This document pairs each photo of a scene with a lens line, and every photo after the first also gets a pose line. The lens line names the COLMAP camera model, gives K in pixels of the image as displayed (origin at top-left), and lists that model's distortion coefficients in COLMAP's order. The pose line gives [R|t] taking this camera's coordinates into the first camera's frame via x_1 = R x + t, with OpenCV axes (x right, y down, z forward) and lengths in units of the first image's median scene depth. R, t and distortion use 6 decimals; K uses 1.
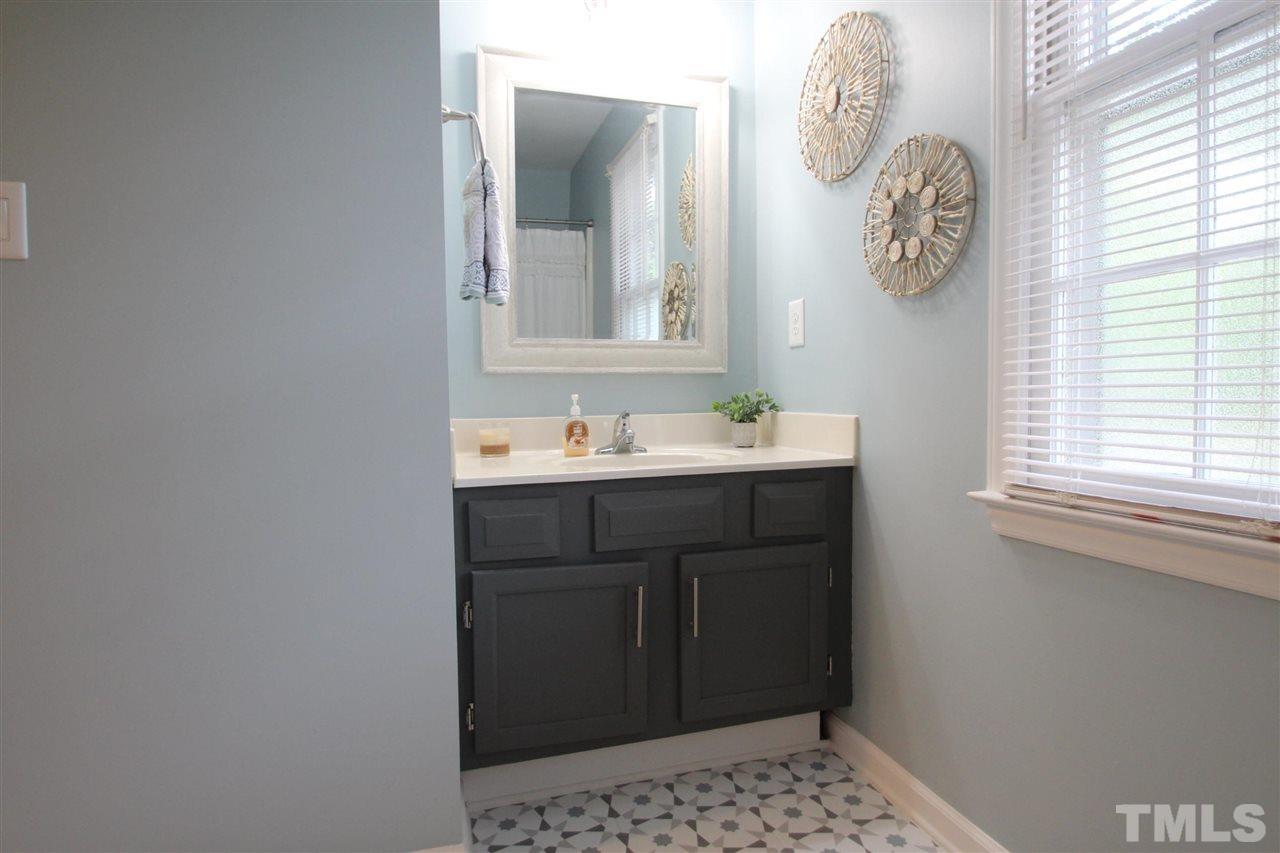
lens RADIAL K [[691.9, 0, 640.0], [0, 691.9, 426.5], [0, 0, 1]] dist [0.001206, 0.000375]
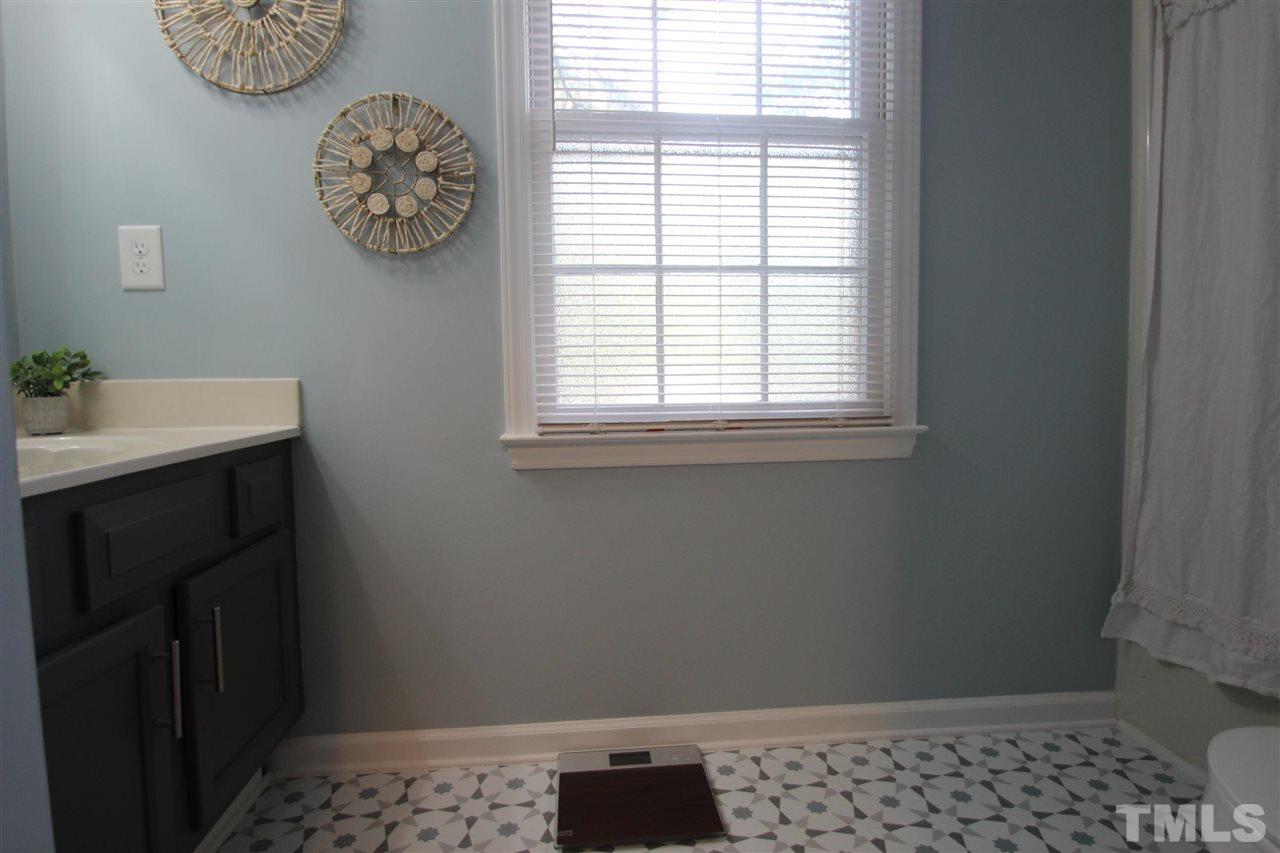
lens RADIAL K [[673.4, 0, 640.3], [0, 673.4, 431.5], [0, 0, 1]] dist [0.024575, -0.036406]
pose [[0.201272, -0.054968, 0.977992, -0.488024], [0.056853, 0.997397, 0.044358, 0.042020], [-0.977884, 0.046674, 0.203874, 0.456106]]
